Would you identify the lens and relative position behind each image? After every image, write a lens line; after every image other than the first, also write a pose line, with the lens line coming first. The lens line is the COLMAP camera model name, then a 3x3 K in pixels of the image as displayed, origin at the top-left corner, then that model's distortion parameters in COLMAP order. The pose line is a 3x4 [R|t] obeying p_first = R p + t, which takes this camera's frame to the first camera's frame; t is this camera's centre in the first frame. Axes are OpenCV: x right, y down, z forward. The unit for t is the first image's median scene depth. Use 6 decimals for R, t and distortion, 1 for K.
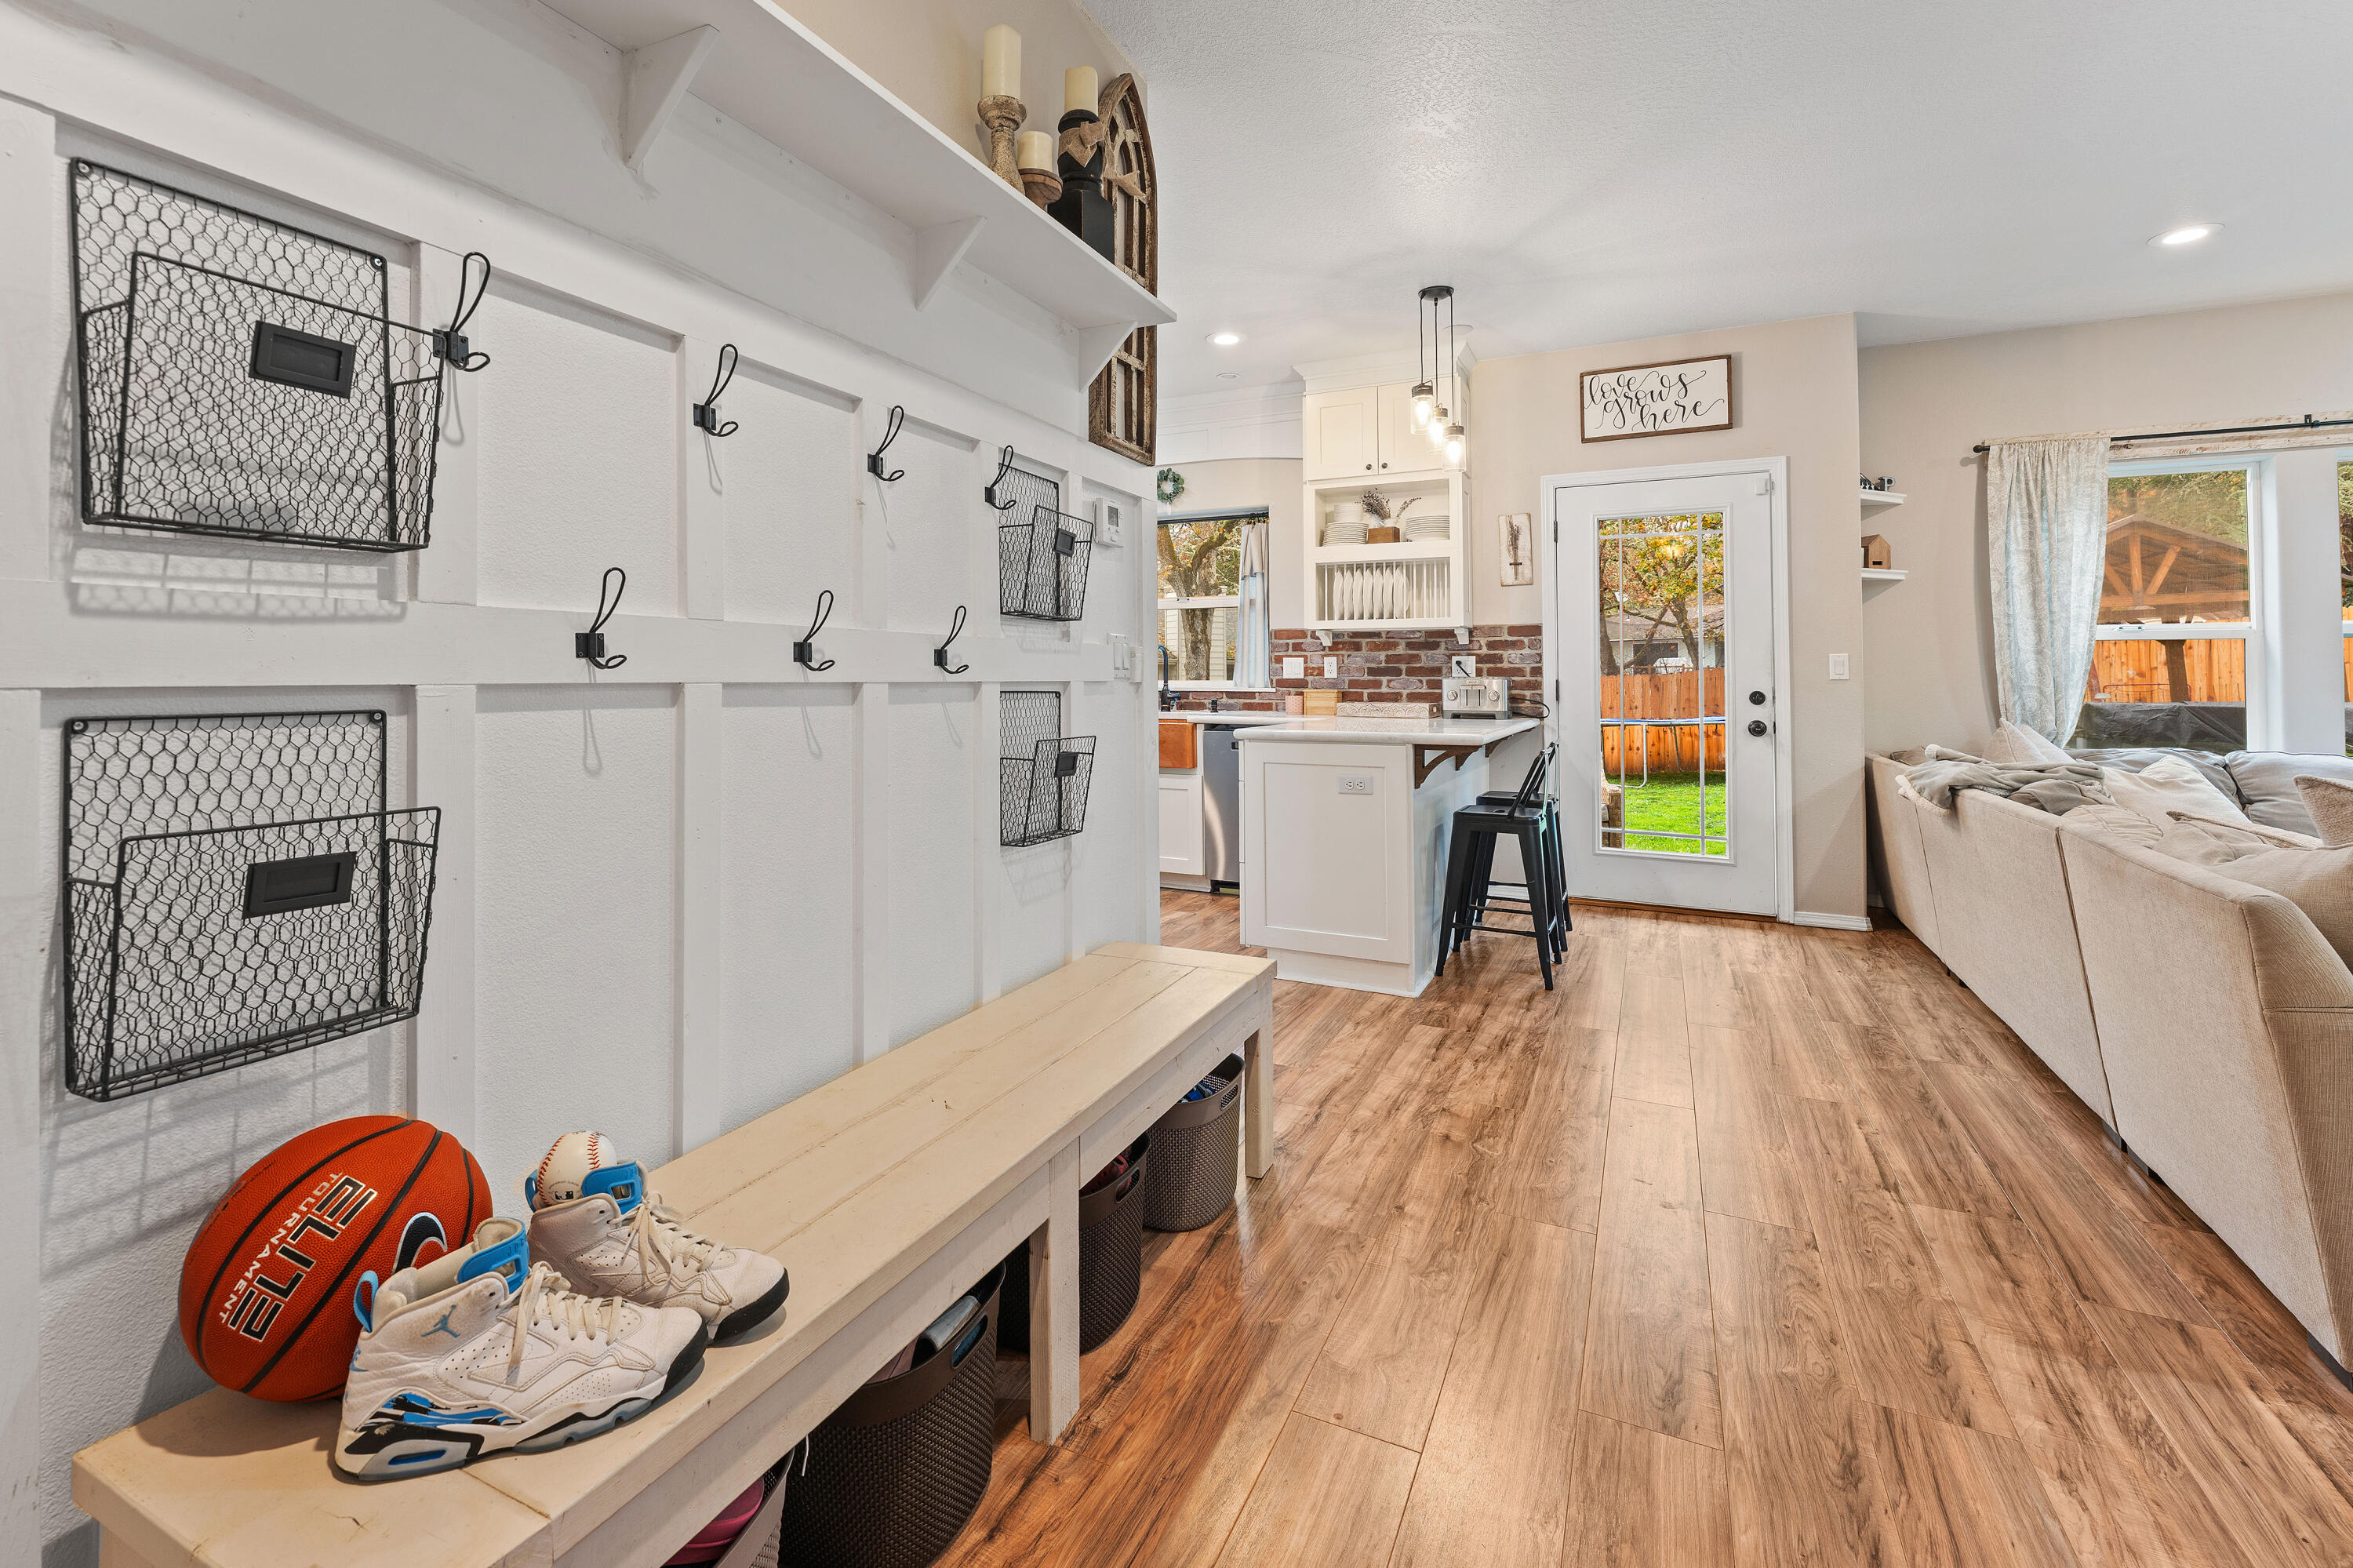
lens RADIAL K [[991.3, 0, 1165.8], [0, 991.3, 668.9], [0, 0, 1]] dist [-0.001783, -0.000484]
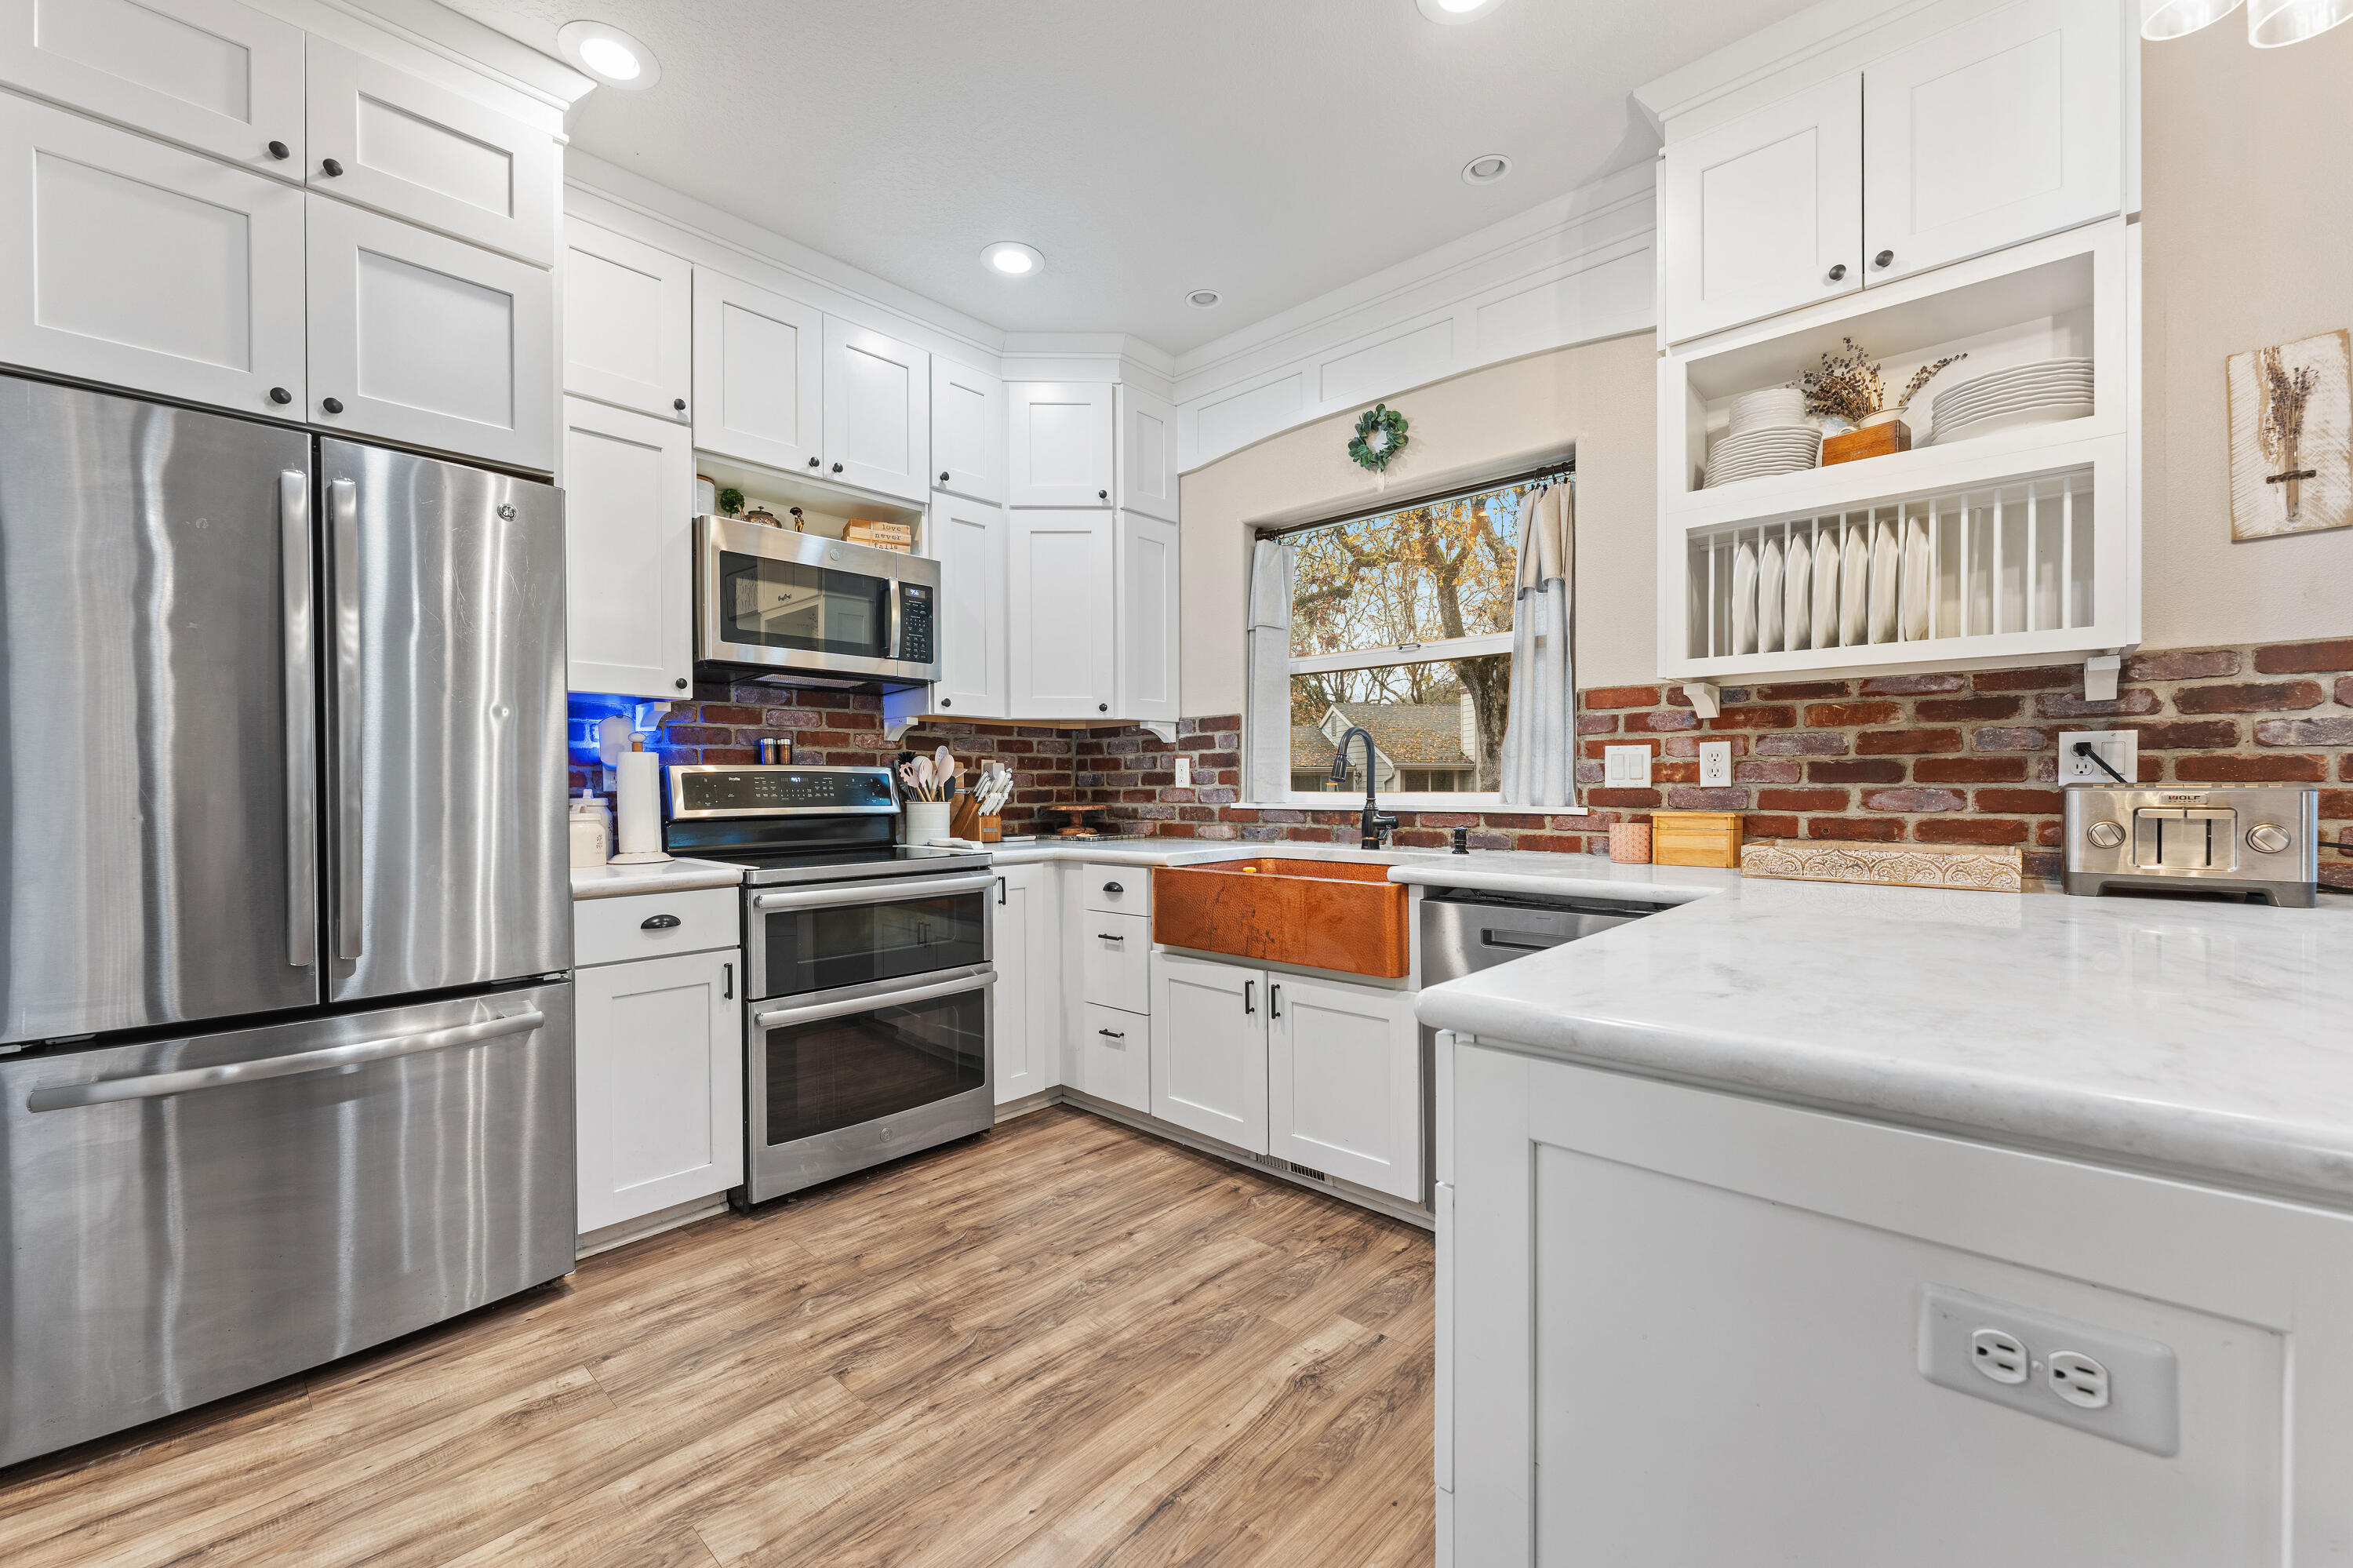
lens RADIAL K [[991.3, 0, 1157.9], [0, 991.3, 815.4], [0, 0, 1]] dist [-0.001783, -0.000484]
pose [[0.955284, 0.002269, -0.295680, 0.055738], [0.009541, 0.999213, 0.038491, 0.002214], [0.295535, -0.039591, 0.954511, 0.495585]]
